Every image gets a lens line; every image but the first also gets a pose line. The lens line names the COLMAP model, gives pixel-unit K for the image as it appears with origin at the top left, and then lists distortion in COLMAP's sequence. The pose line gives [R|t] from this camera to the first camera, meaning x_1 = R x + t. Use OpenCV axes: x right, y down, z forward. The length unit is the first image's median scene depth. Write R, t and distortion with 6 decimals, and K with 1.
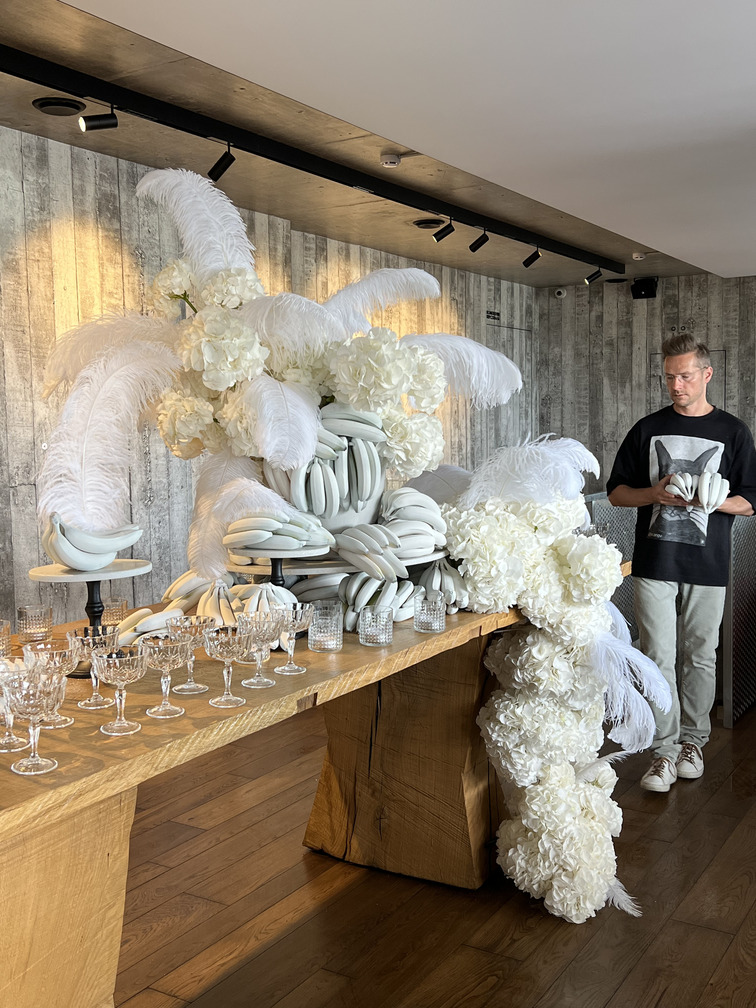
lens RADIAL K [[1063.8, 0, 378.4], [0, 1063.8, 503.7], [0, 0, 1]] dist [0.010415, 0.000000]
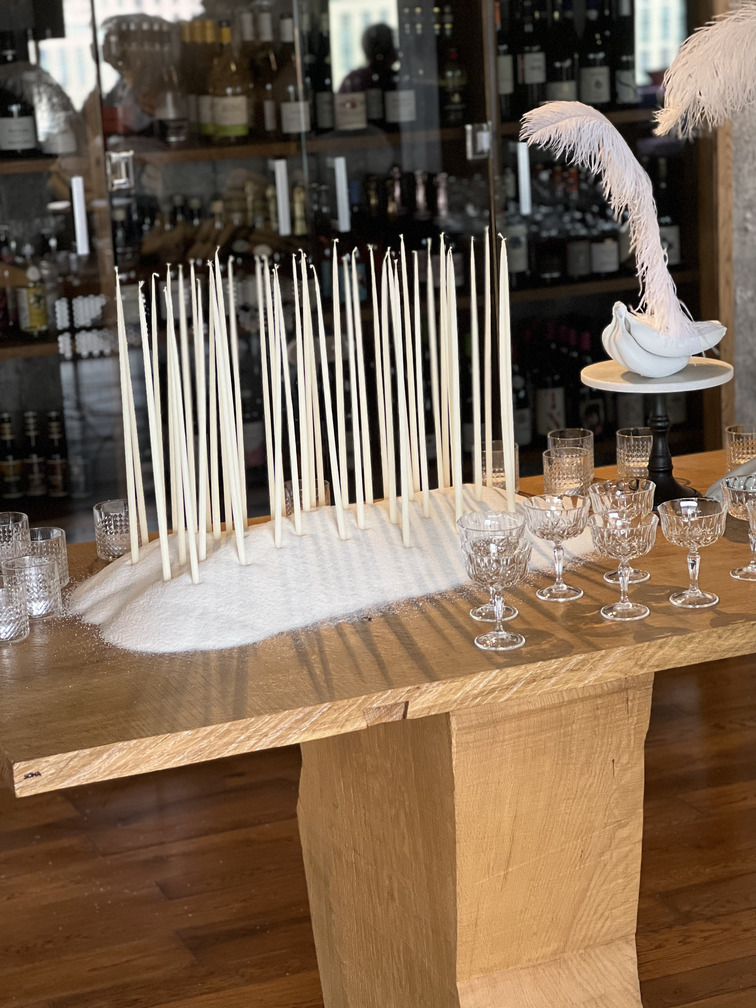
lens RADIAL K [[2255.9, 0, 378.1], [0, 2255.9, 503.9], [0, 0, 1]] dist [0.336700, 0.000000]
pose [[0.811923, 0.106497, -0.573968, 0.607704], [-0.005792, 0.984640, 0.174502, -0.176086], [0.583735, -0.138358, 0.800069, -0.495186]]
